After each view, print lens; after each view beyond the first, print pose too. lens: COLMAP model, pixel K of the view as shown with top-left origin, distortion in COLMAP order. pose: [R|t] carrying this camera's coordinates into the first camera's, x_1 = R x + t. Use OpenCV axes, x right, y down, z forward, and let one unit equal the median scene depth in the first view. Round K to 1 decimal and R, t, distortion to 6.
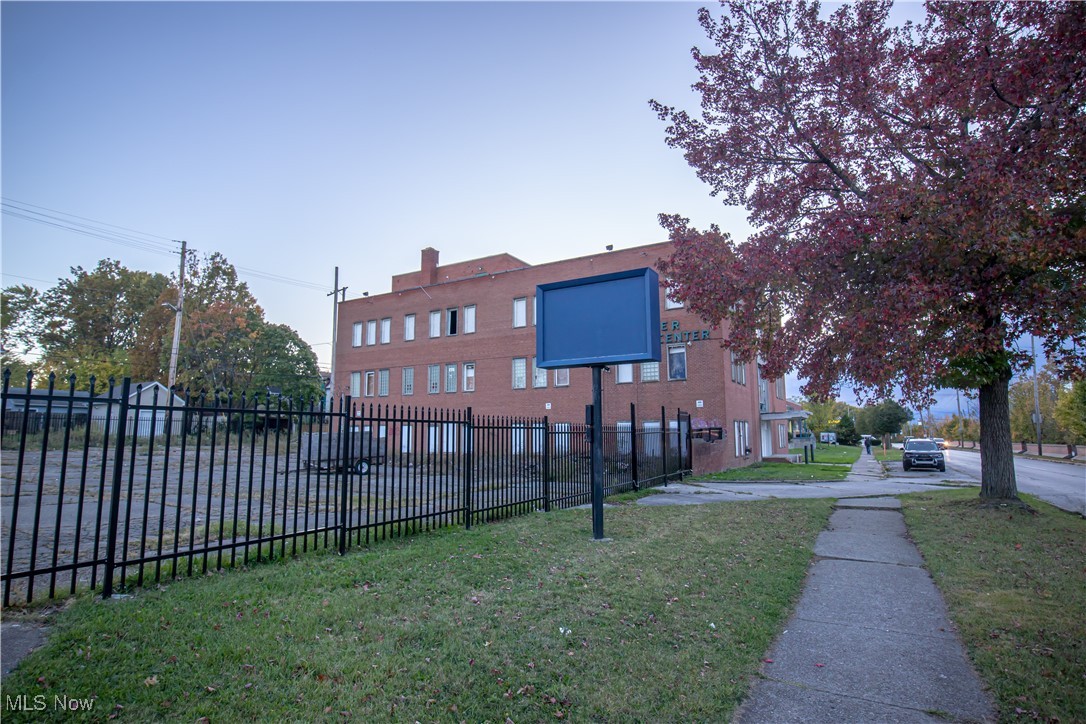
lens RADIAL K [[584.1, 0, 543.0], [0, 584.1, 362.0], [0, 0, 1]] dist [-0.063359, 0.000371]
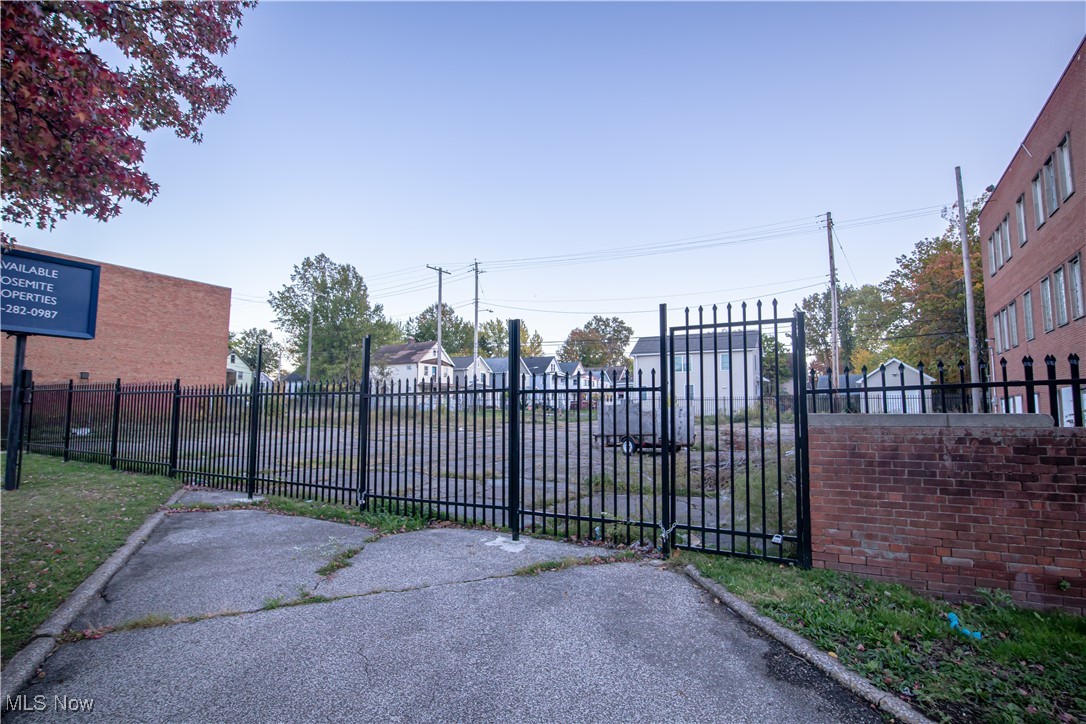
lens RADIAL K [[584.1, 0, 543.0], [0, 584.1, 362.0], [0, 0, 1]] dist [-0.063359, 0.000371]
pose [[0.017113, -0.100413, -0.994799, 0.722402], [0.121354, 0.987797, -0.097619, 0.184044], [0.992462, -0.119053, 0.029089, 1.267784]]
